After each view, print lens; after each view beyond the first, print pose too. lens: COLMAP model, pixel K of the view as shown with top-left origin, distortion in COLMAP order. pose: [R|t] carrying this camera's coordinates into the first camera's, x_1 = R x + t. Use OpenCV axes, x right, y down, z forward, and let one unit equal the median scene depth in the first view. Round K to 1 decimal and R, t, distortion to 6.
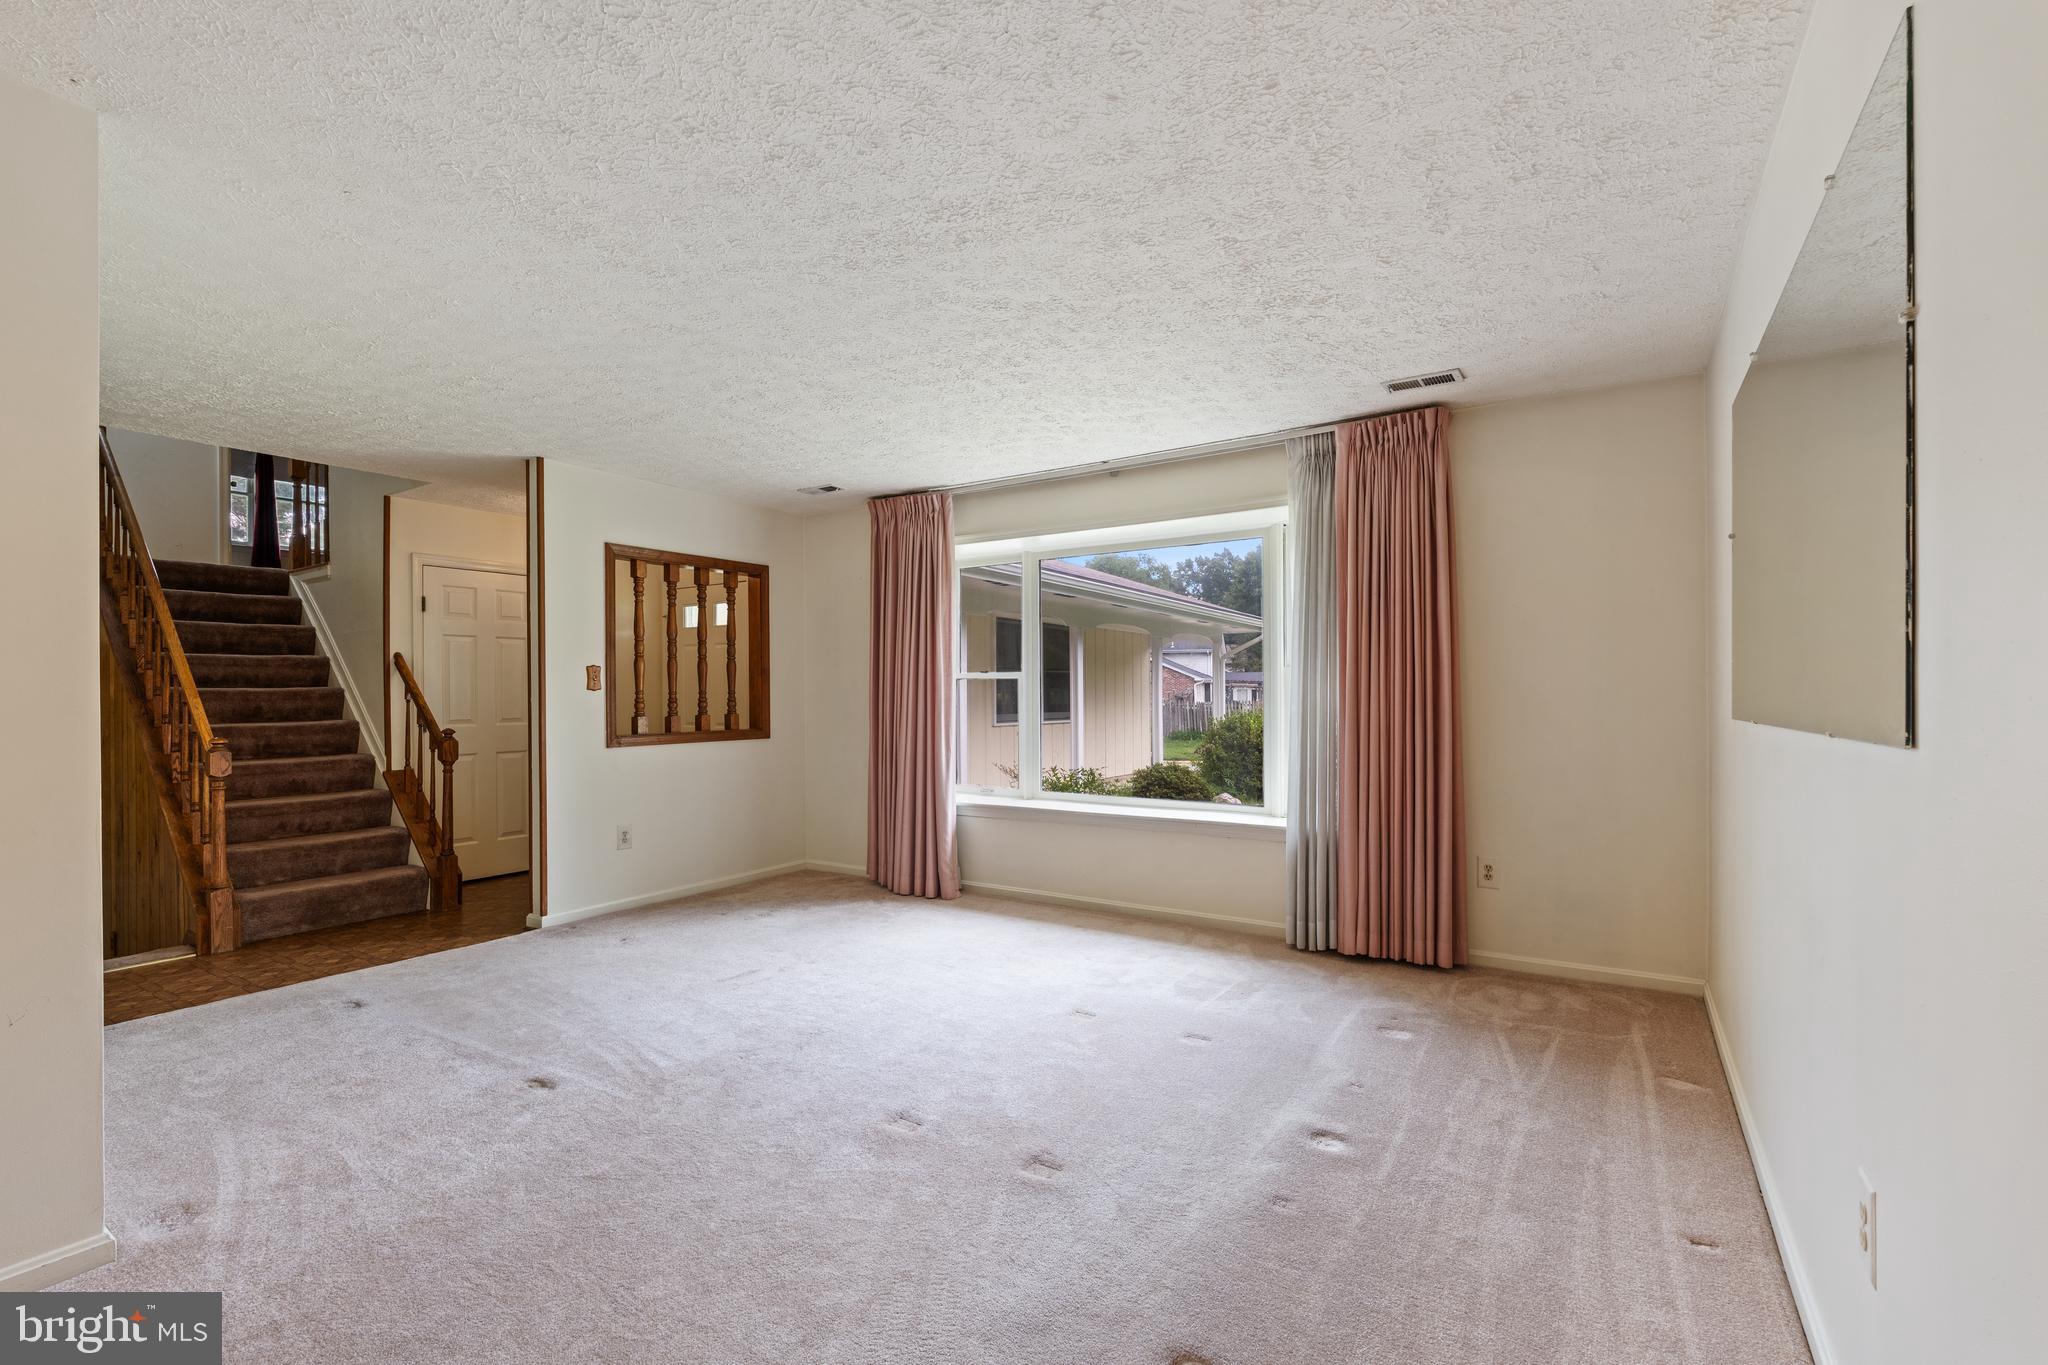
lens RADIAL K [[907.8, 0, 1024.0], [0, 907.8, 682.5], [0, 0, 1]] dist [-0.001187, -0.000081]
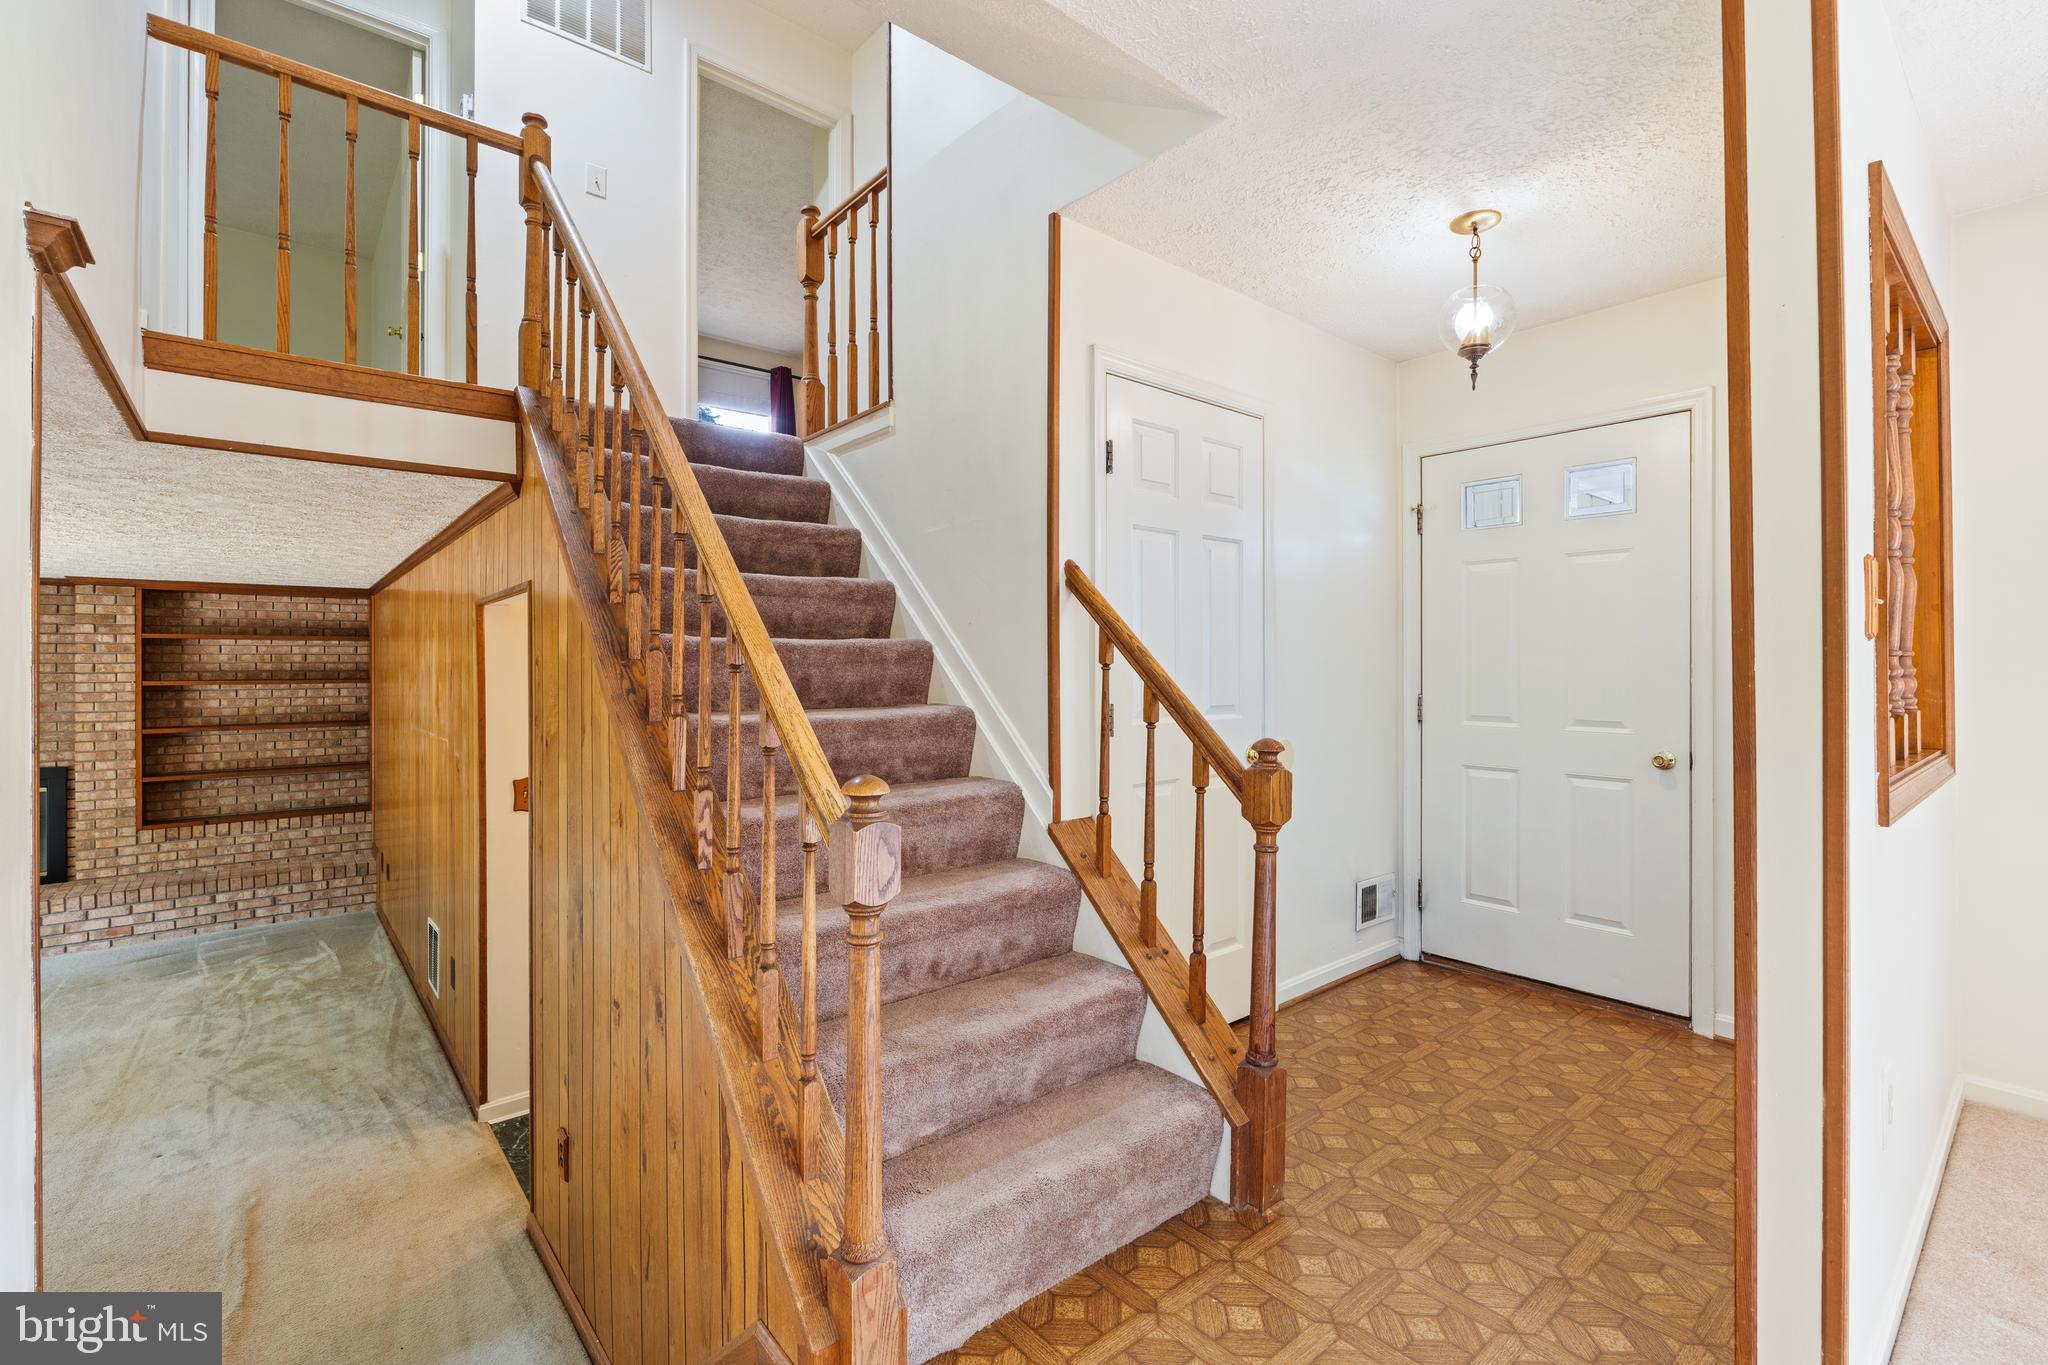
lens RADIAL K [[912.7, 0, 1020.0], [0, 912.7, 656.8], [0, 0, 1]] dist [-0.000923, -0.000080]
pose [[0.957156, 0.007517, -0.289475, -0.587443], [-0.005753, 0.999959, 0.006943, 0.011714], [0.289515, -0.004980, 0.957160, 0.561181]]
